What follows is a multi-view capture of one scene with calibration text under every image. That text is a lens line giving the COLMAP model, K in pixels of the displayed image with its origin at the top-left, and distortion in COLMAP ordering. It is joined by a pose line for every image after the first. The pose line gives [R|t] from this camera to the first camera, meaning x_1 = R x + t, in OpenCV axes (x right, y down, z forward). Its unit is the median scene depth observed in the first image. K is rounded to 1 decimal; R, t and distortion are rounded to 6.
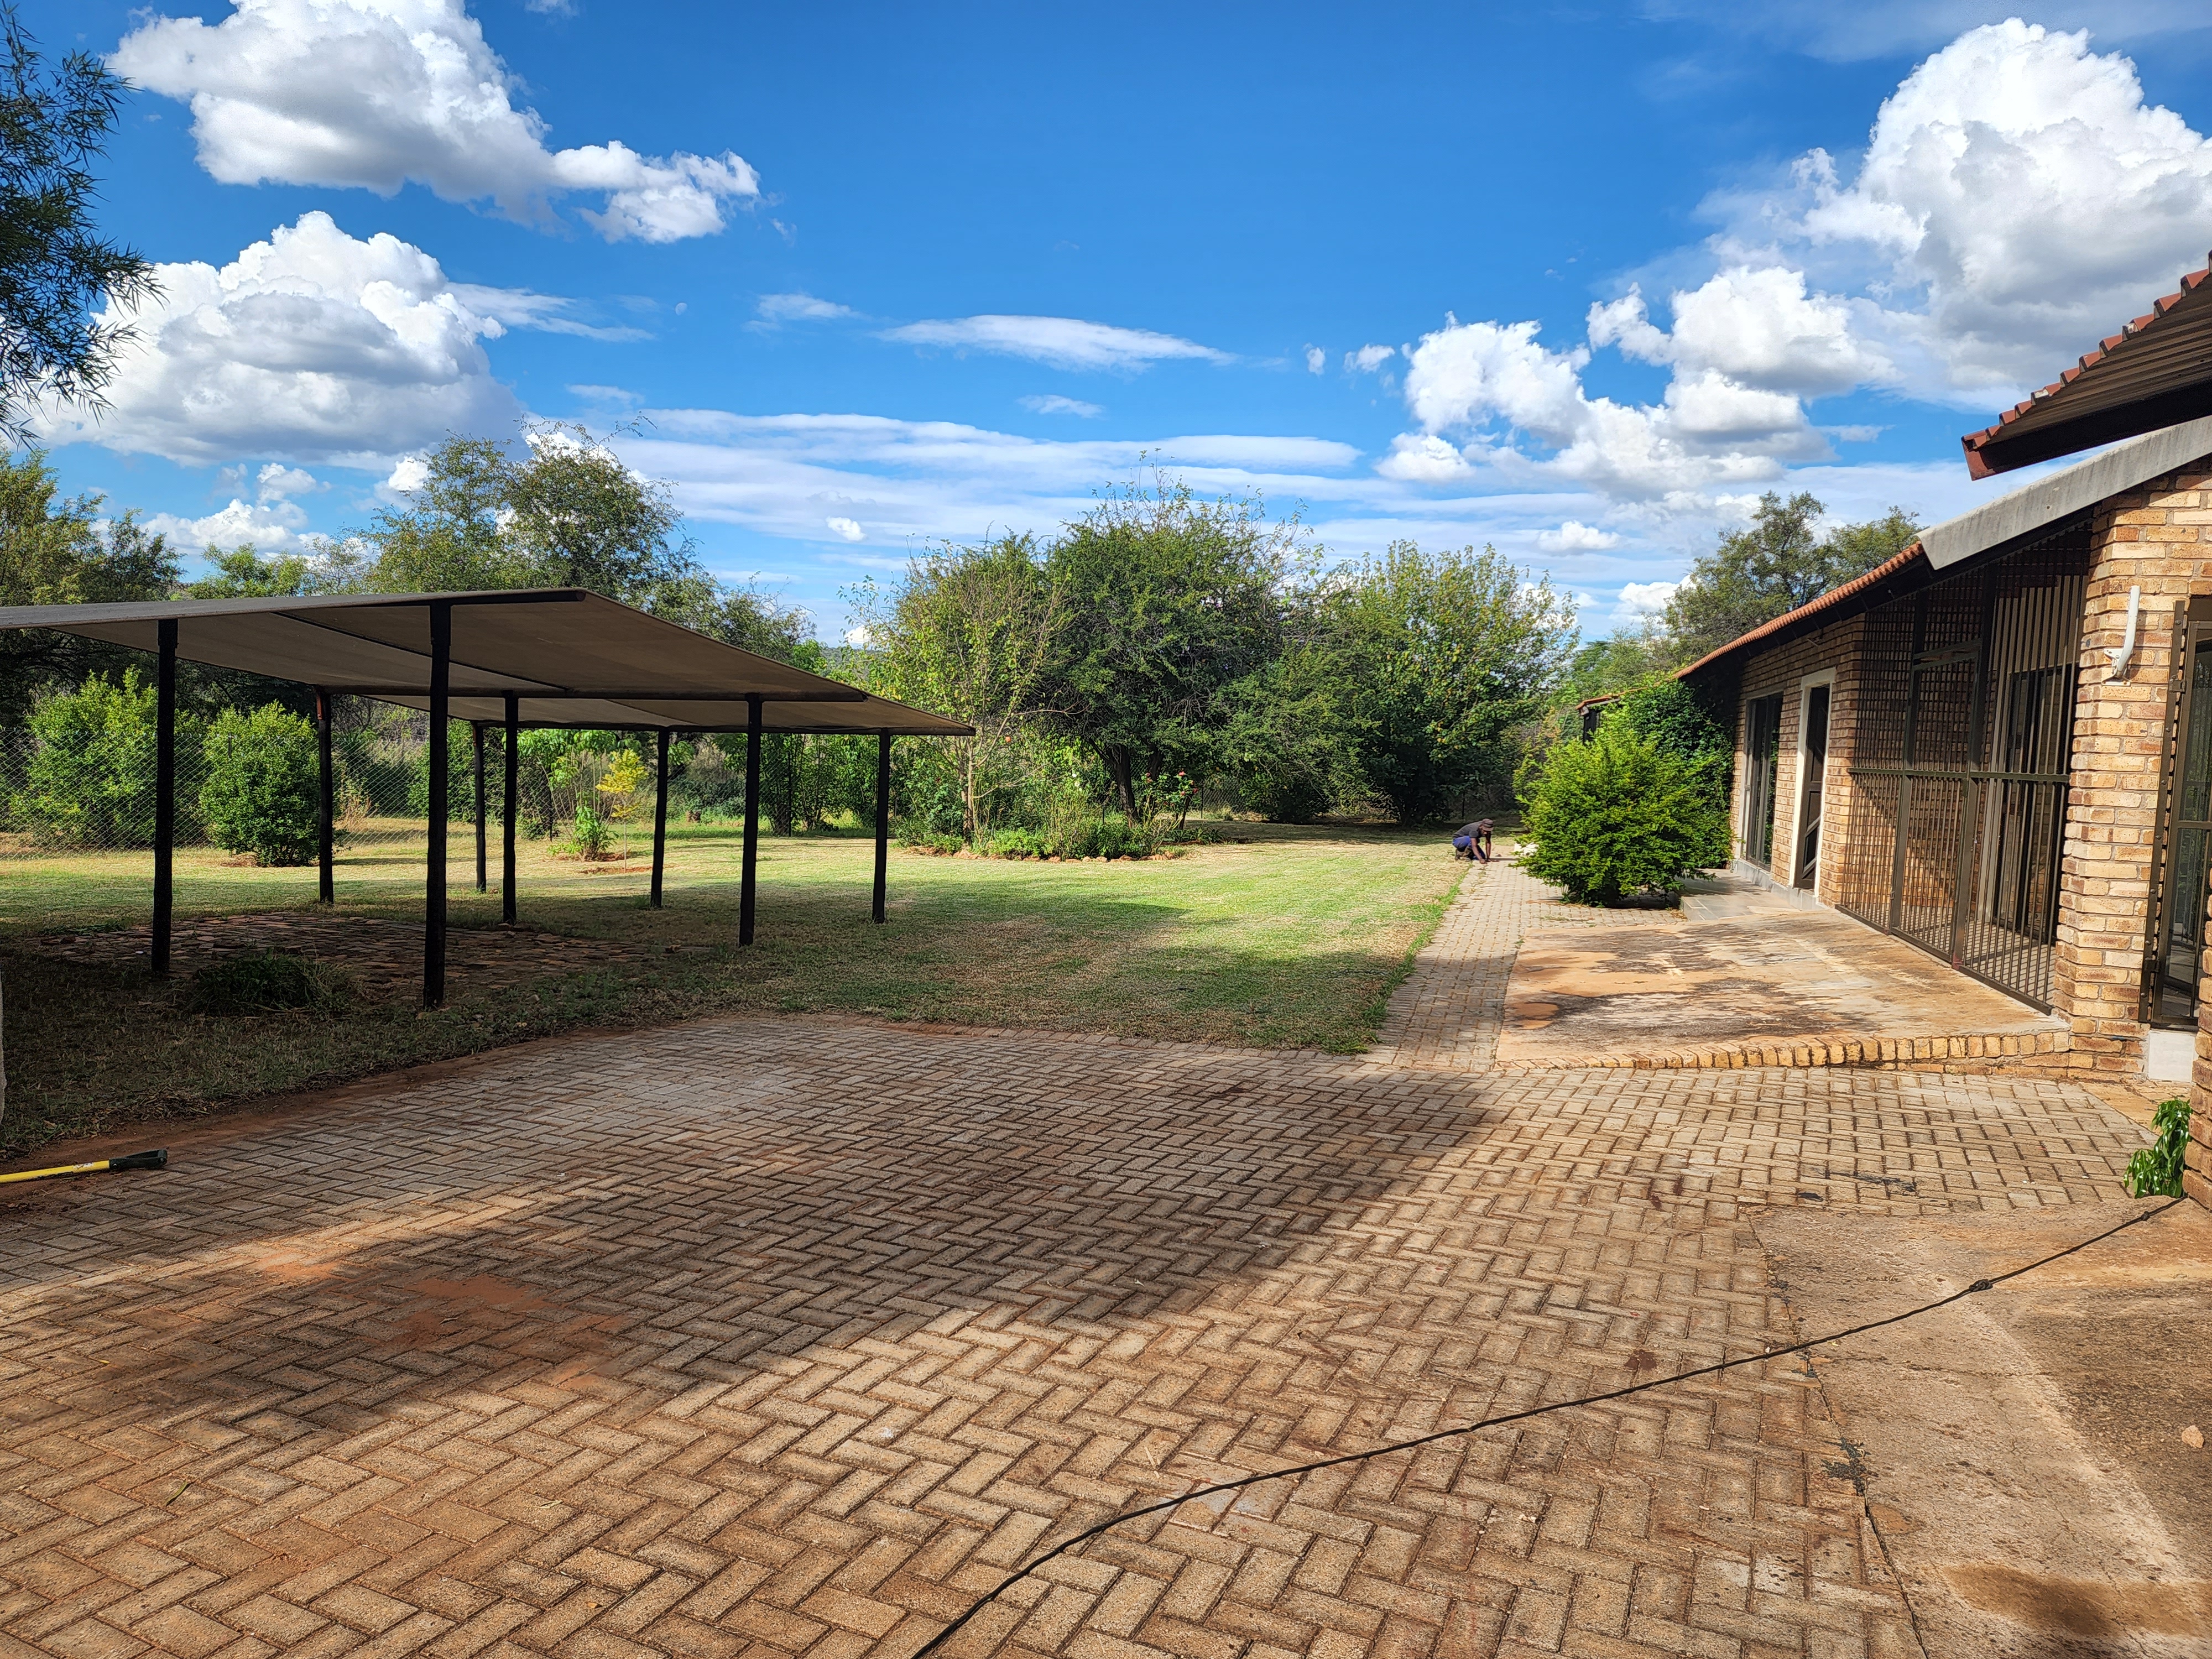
lens RADIAL K [[1471.7, 0, 1106.2], [0, 1471.7, 822.3], [0, 0, 1]] dist [0.078449, -0.069863]
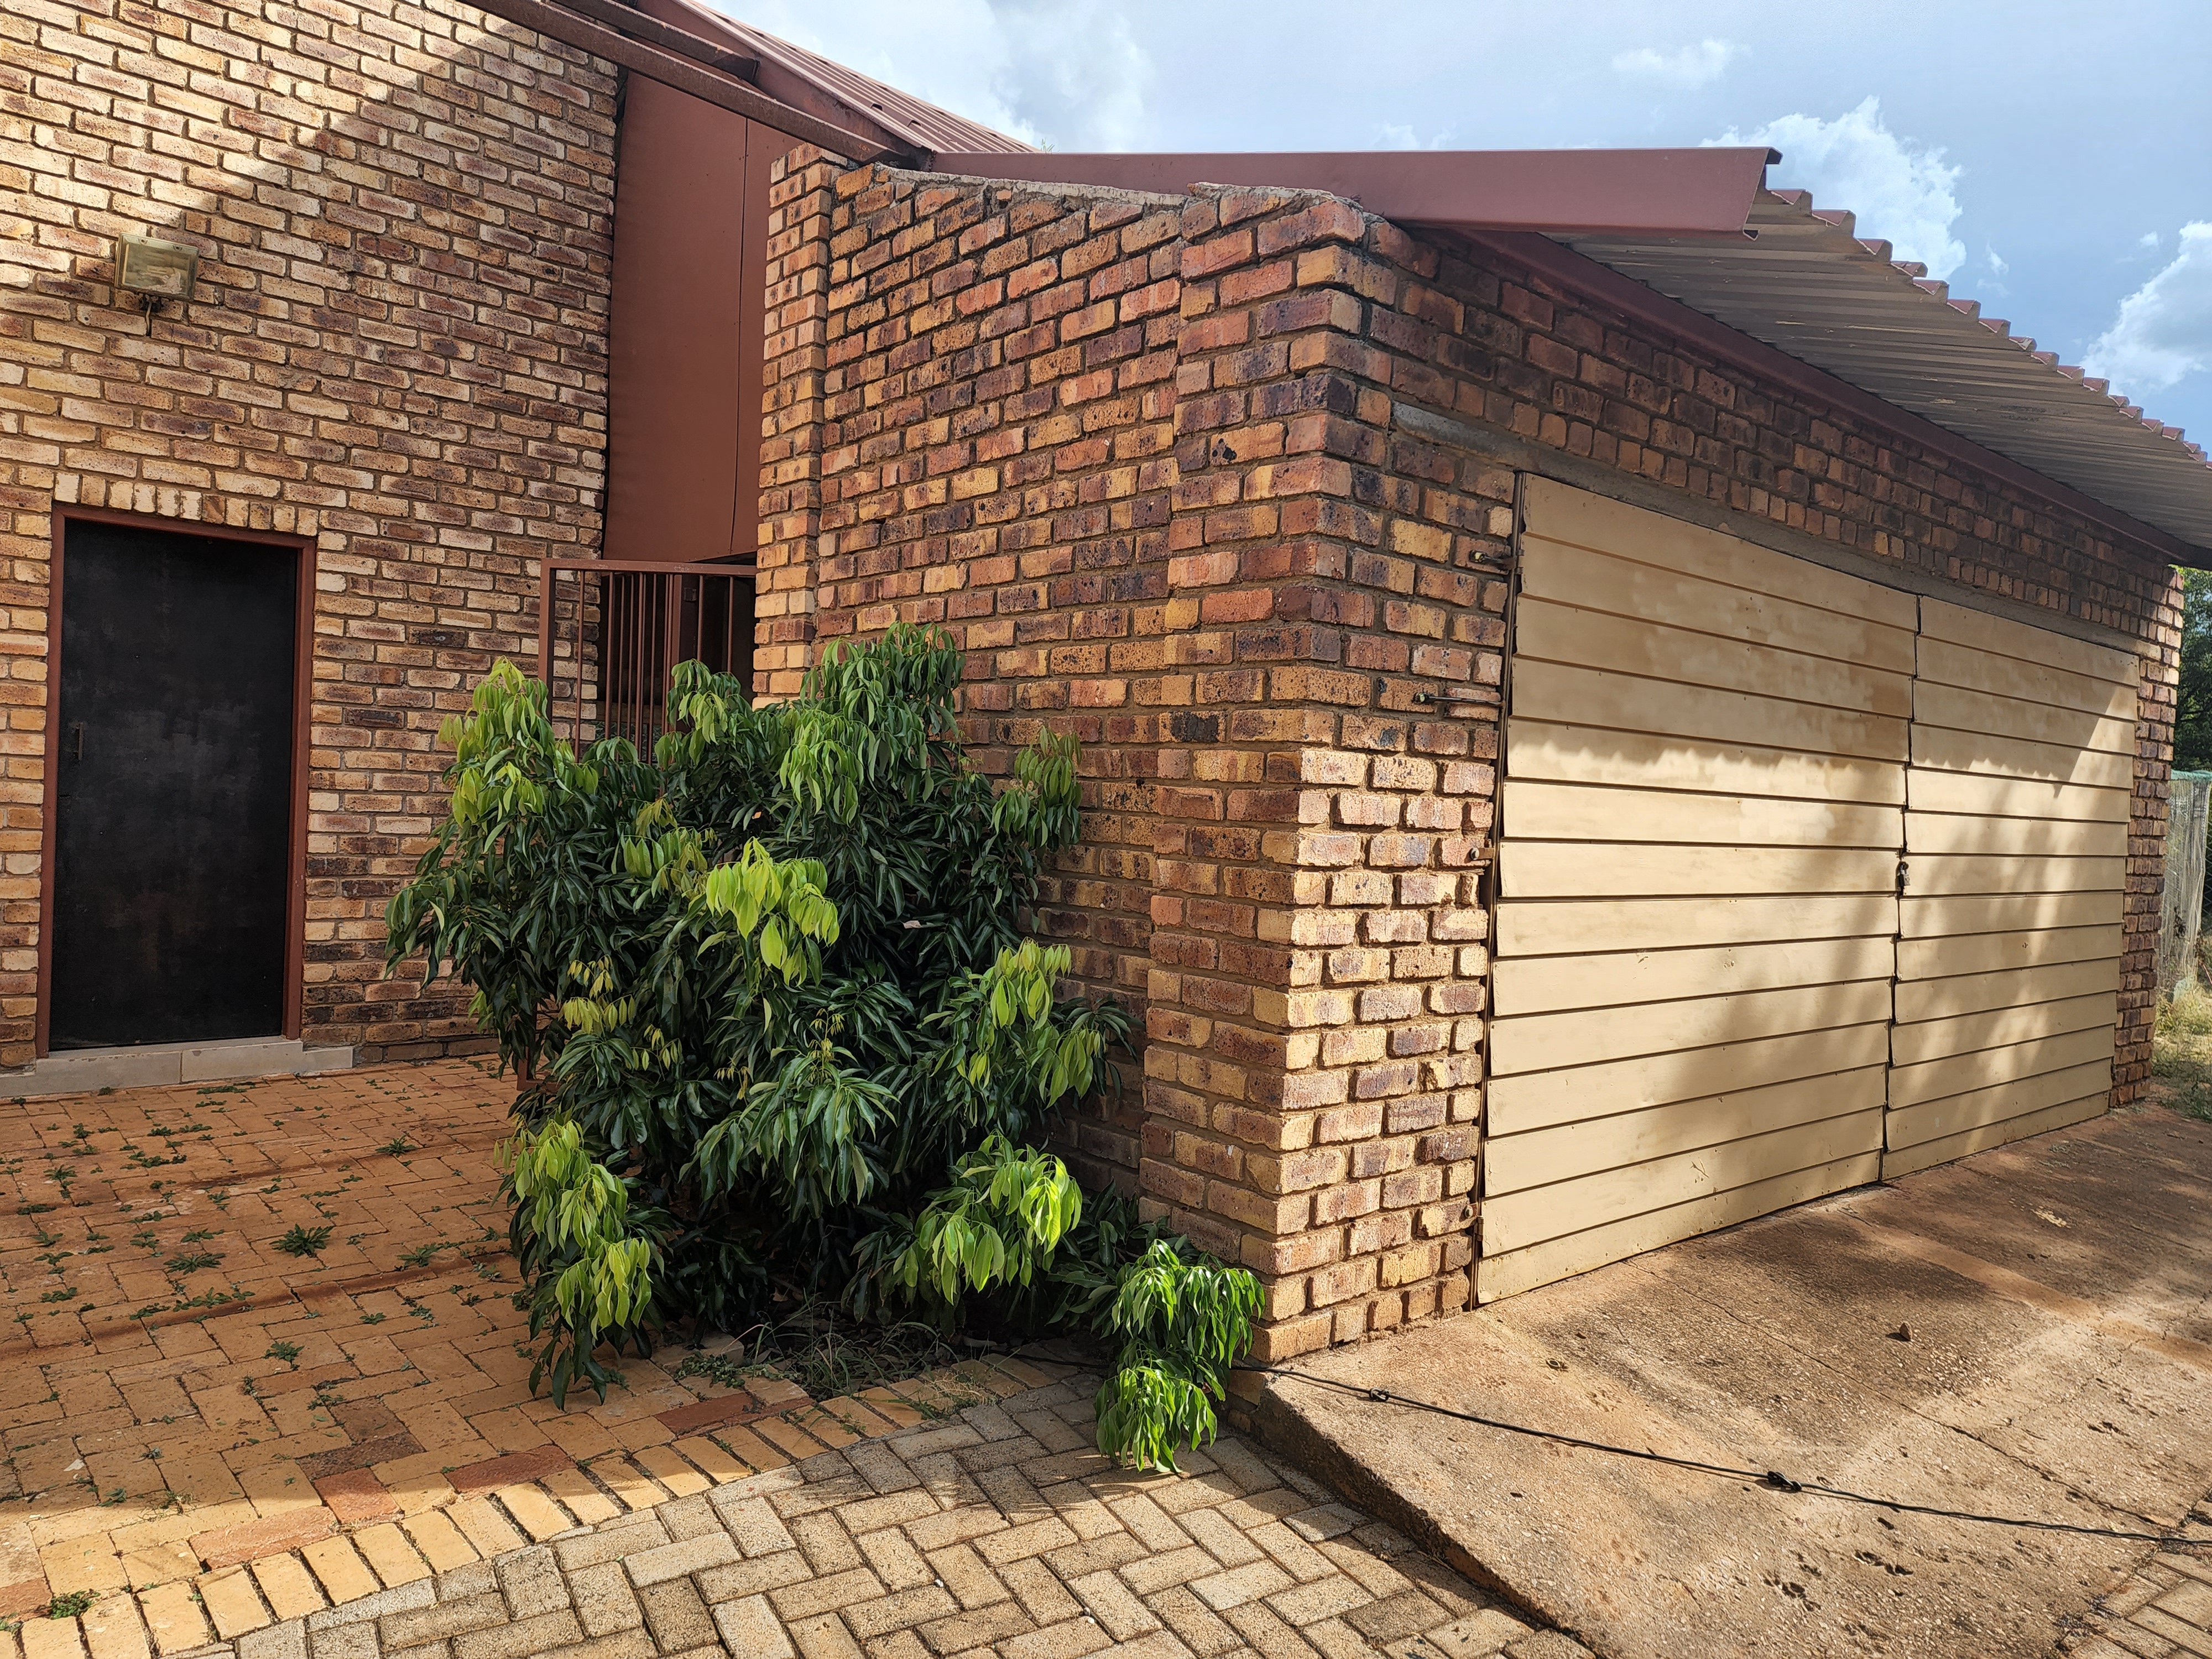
lens RADIAL K [[1471.7, 0, 1106.1], [0, 1471.7, 827.3], [0, 0, 1]] dist [0.078449, -0.069863]
pose [[-0.850139, -0.093293, 0.518228, 0.148883], [-0.050109, 0.994047, 0.096748, -0.016019], [-0.524169, 0.056281, -0.849752, 0.508254]]
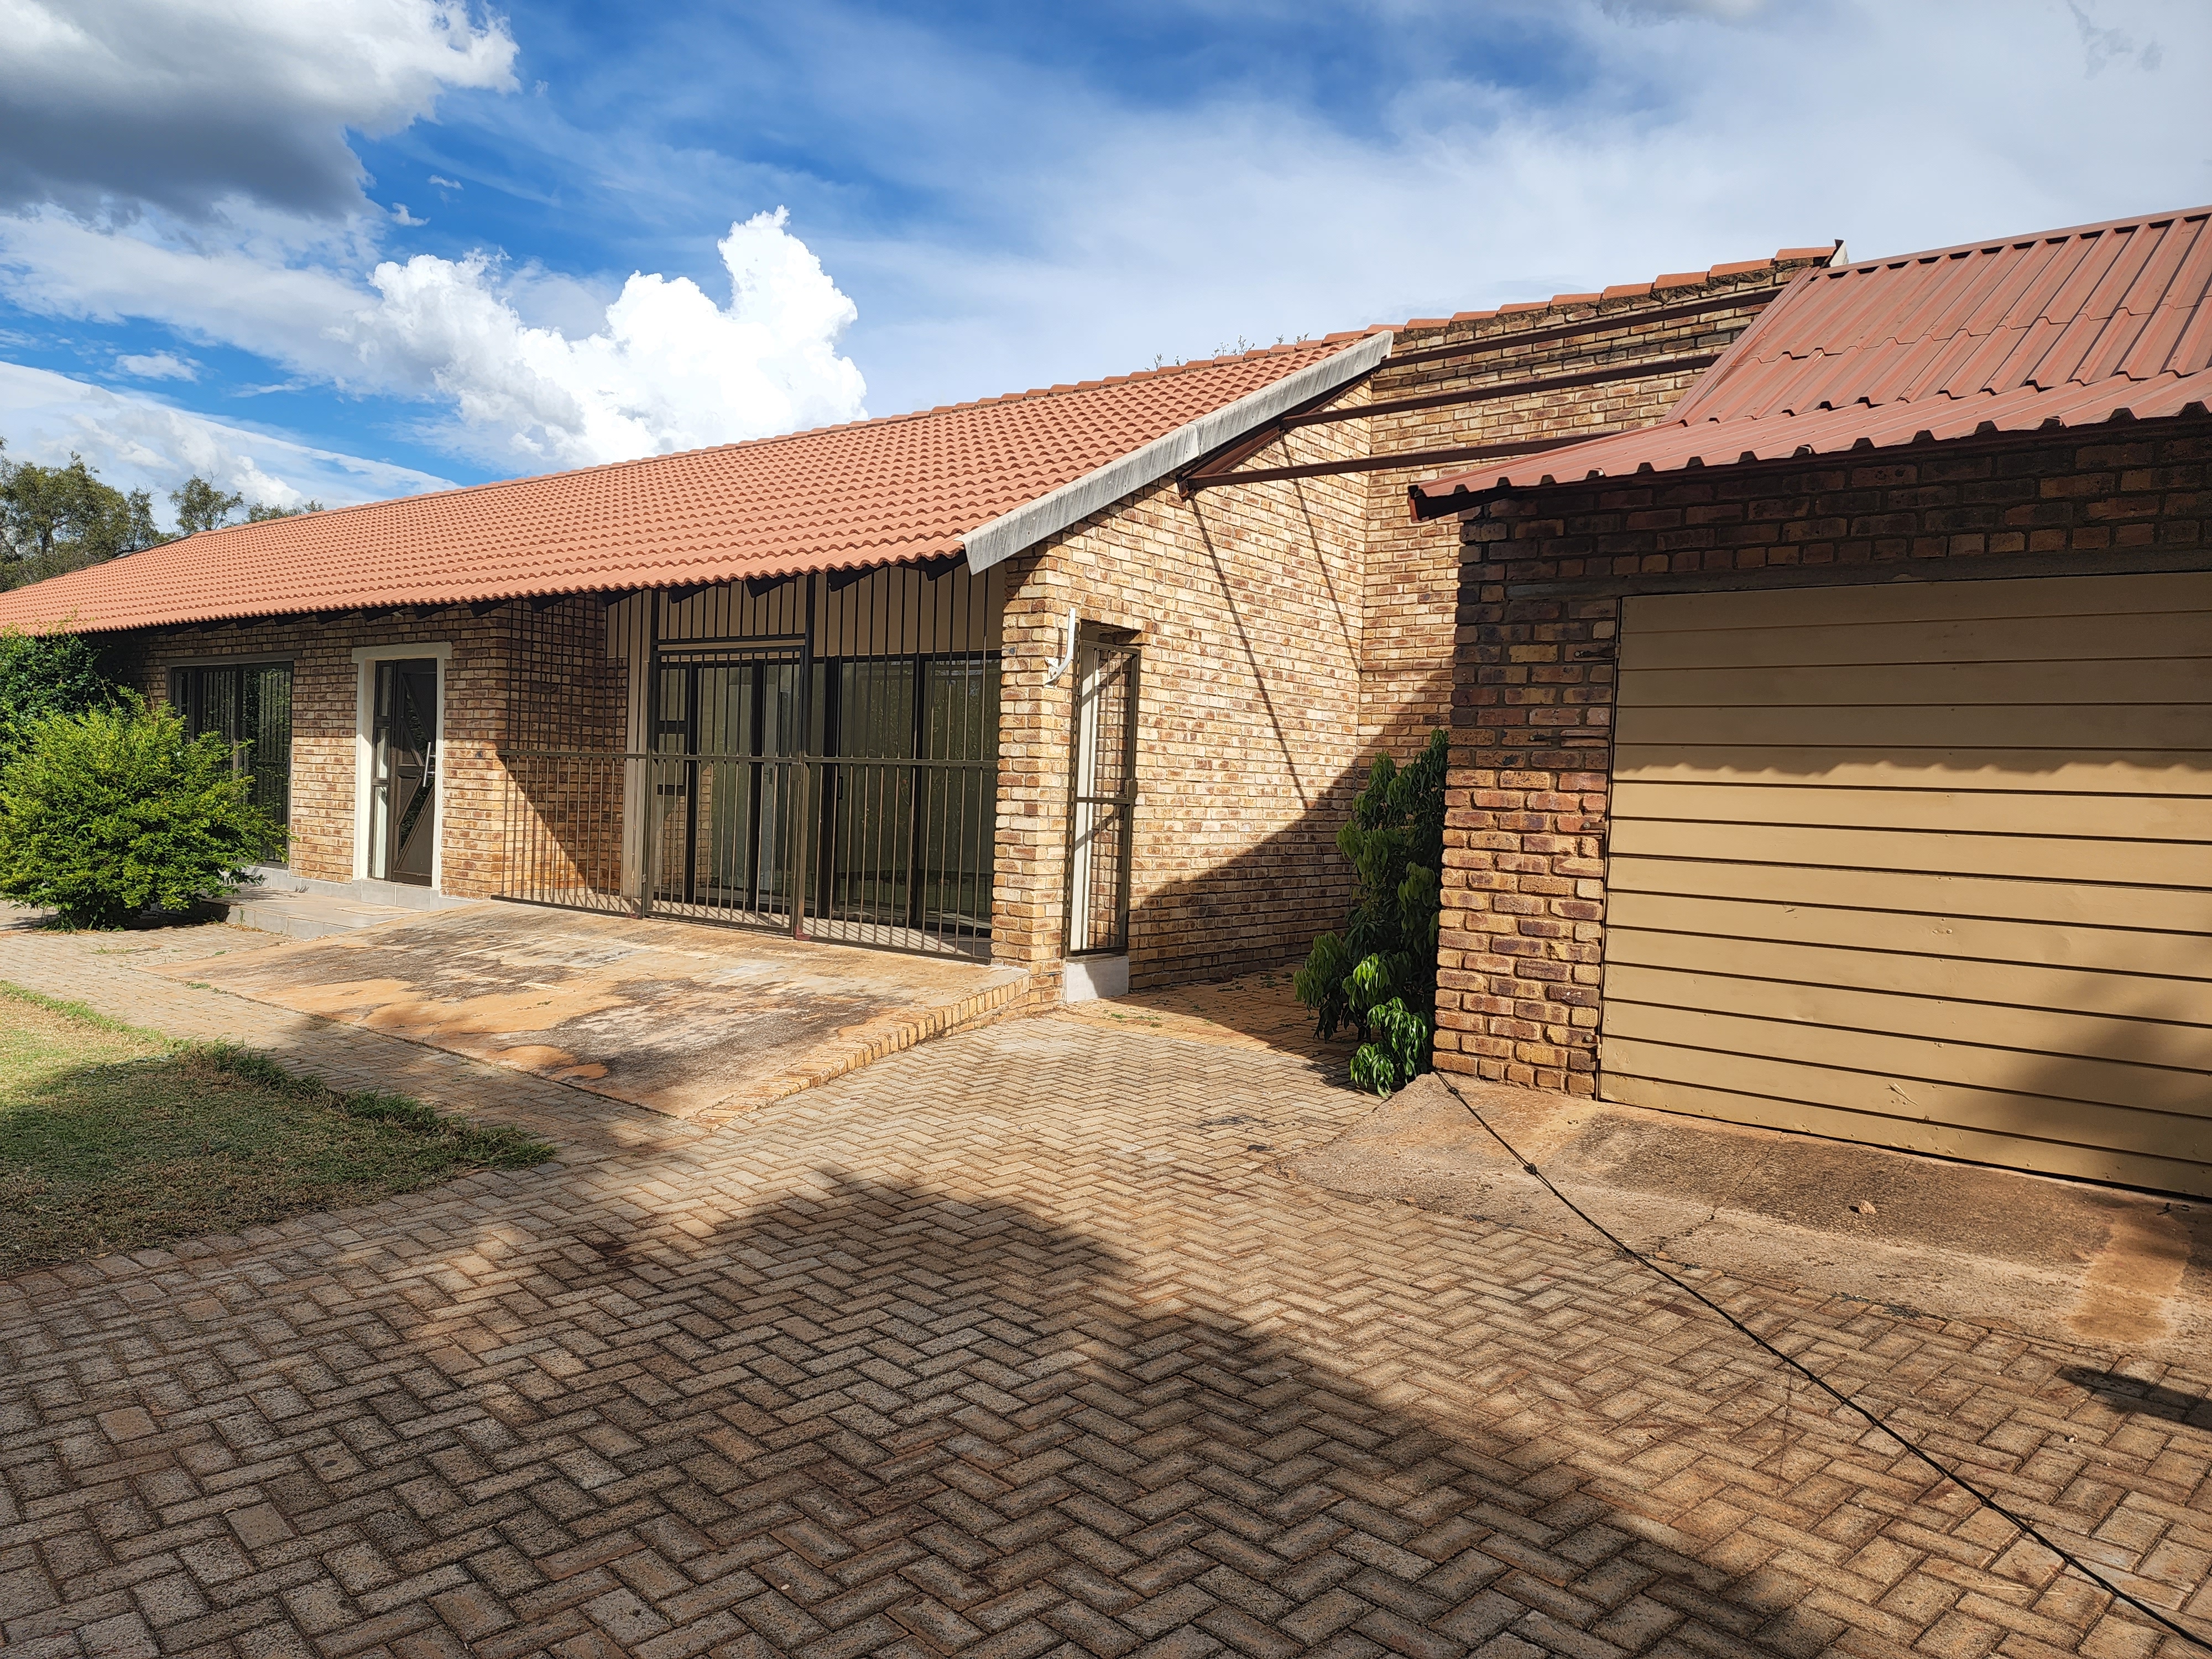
lens RADIAL K [[1471.7, 0, 1077.7], [0, 1471.7, 824.4], [0, 0, 1]] dist [0.078449, -0.069863]
pose [[0.376143, -0.050970, 0.925159, -0.205265], [0.033663, 0.998578, 0.041329, -0.013568], [-0.925950, 0.015598, 0.377324, 0.253029]]
